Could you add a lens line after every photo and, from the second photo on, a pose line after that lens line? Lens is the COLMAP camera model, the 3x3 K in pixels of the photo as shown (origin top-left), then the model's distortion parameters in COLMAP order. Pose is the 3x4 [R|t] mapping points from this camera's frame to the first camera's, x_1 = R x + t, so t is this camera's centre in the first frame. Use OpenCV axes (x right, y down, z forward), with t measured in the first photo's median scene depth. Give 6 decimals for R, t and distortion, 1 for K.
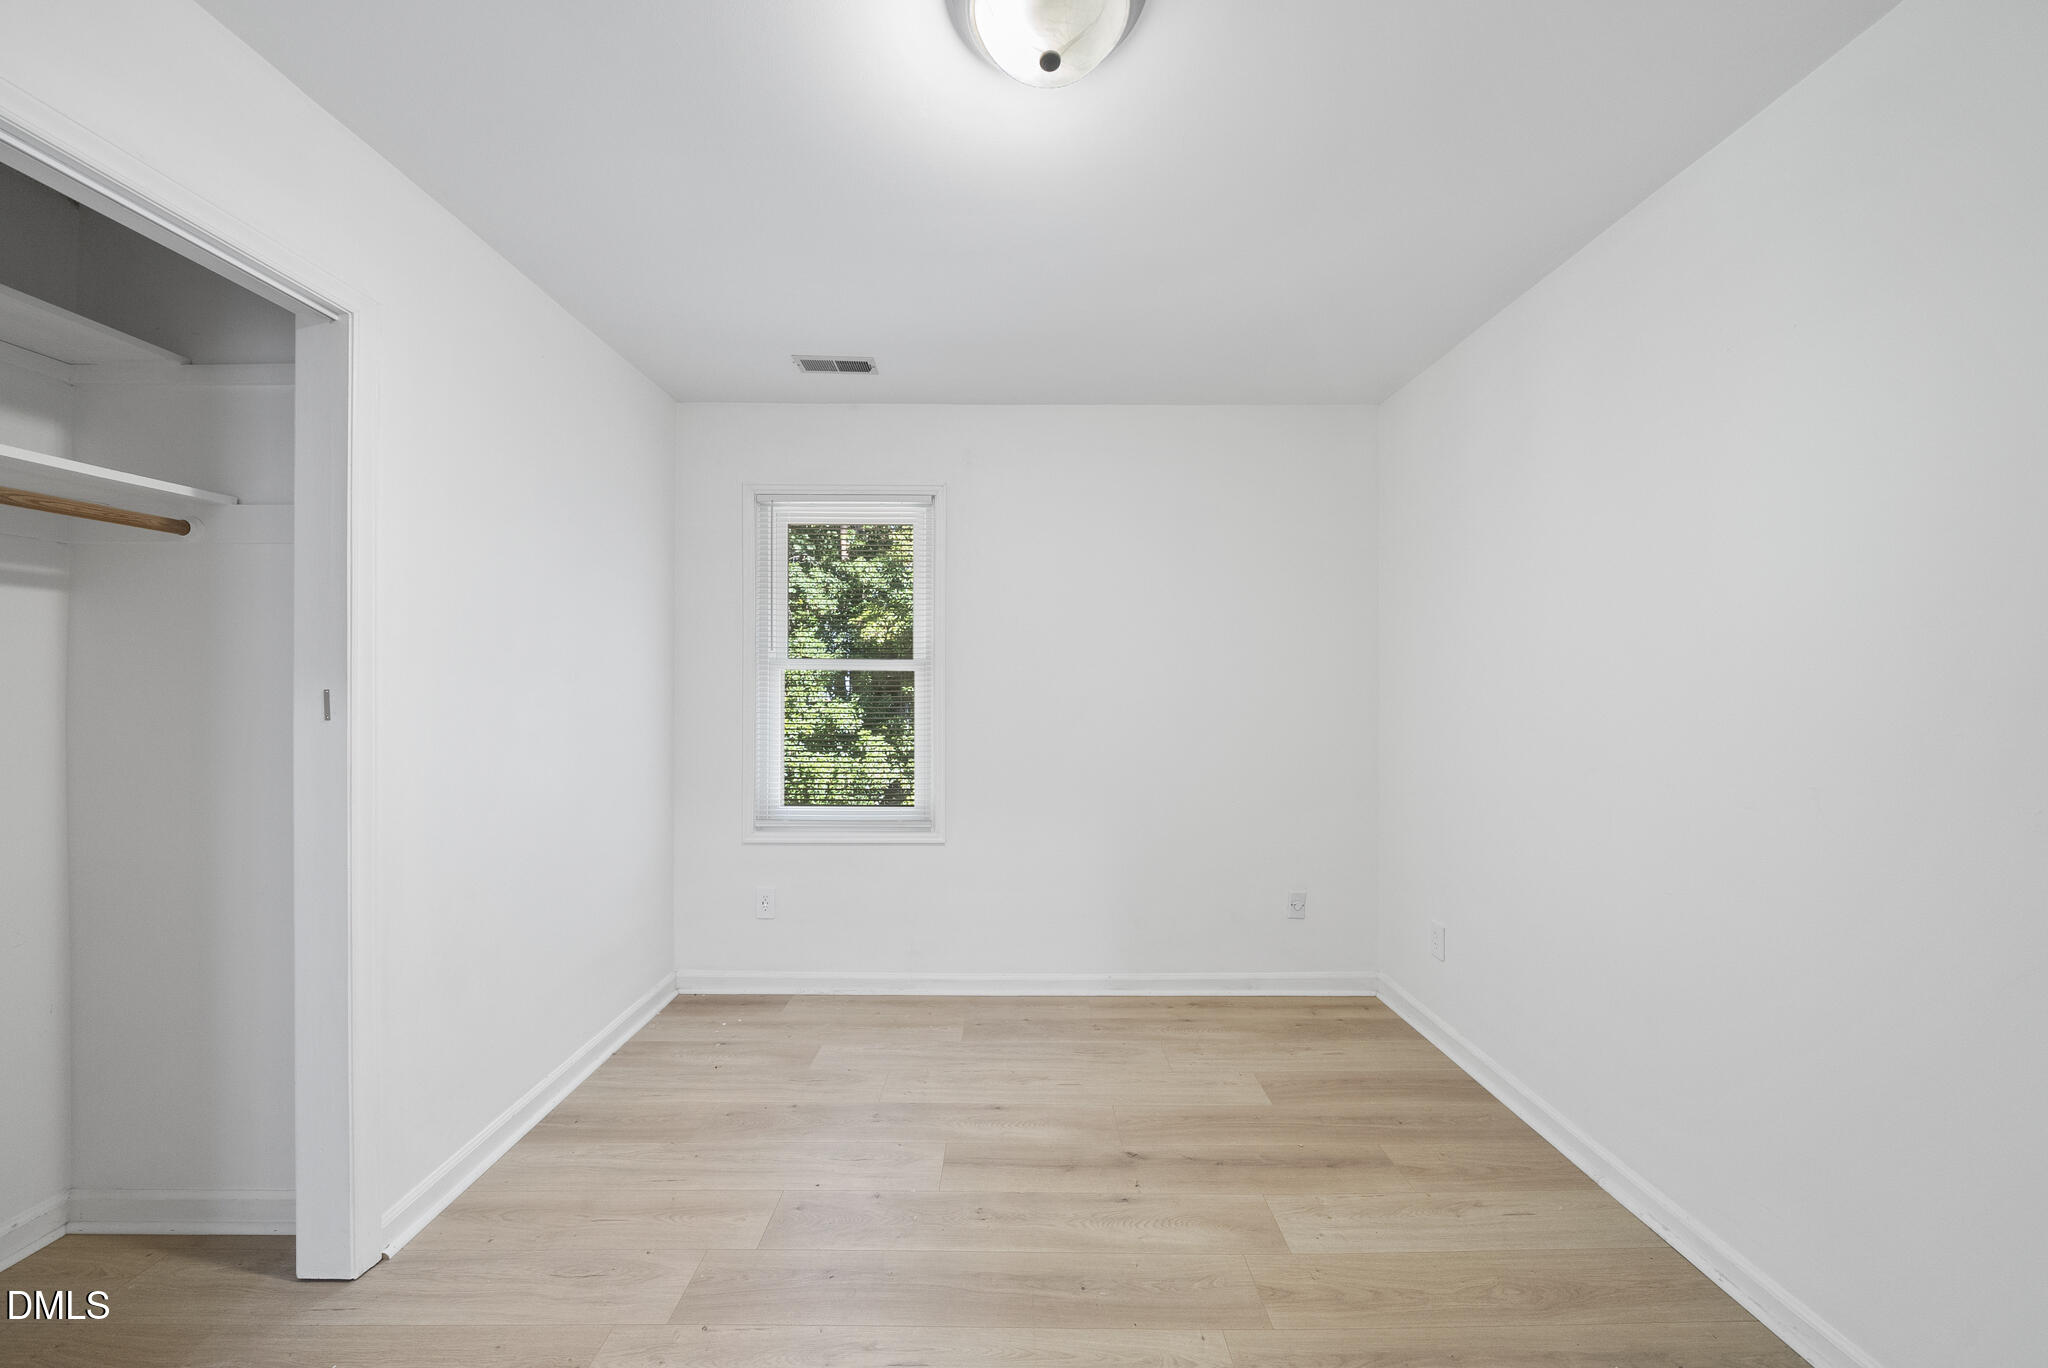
lens RADIAL K [[704.1, 0, 1021.6], [0, 704.1, 686.2], [0, 0, 1]] dist [-0.003806, -0.000888]
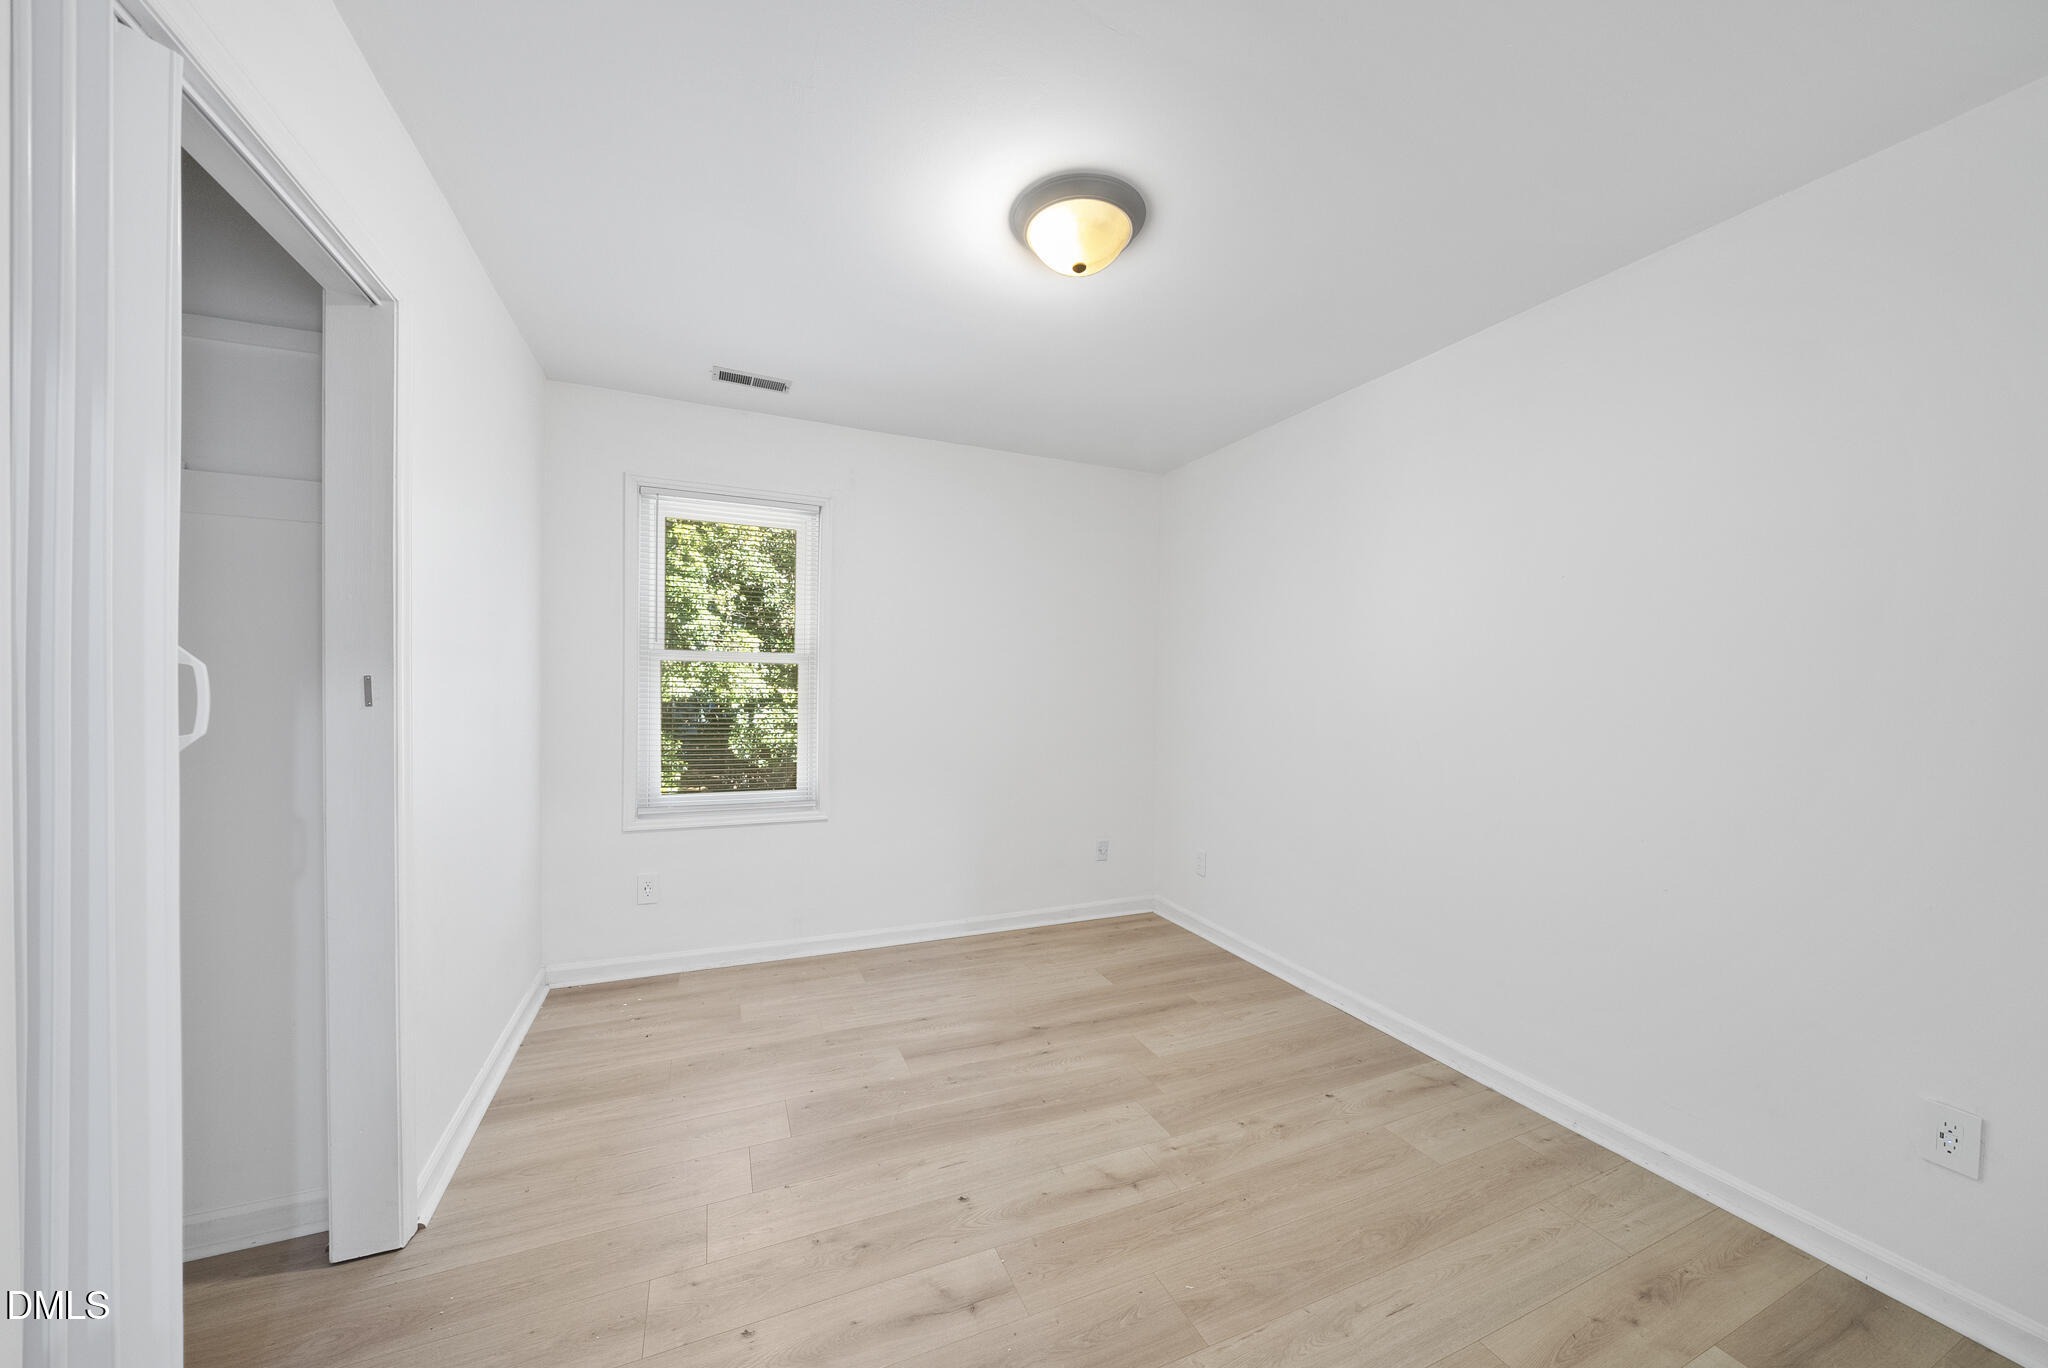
lens RADIAL K [[704.1, 0, 1020.7], [0, 704.1, 695.3], [0, 0, 1]] dist [-0.003806, -0.000888]
pose [[0.921291, 0.007372, 0.388803, -0.348101], [-0.015990, 0.999693, 0.018934, -0.000751], [-0.388544, -0.023661, 0.921126, -0.192789]]
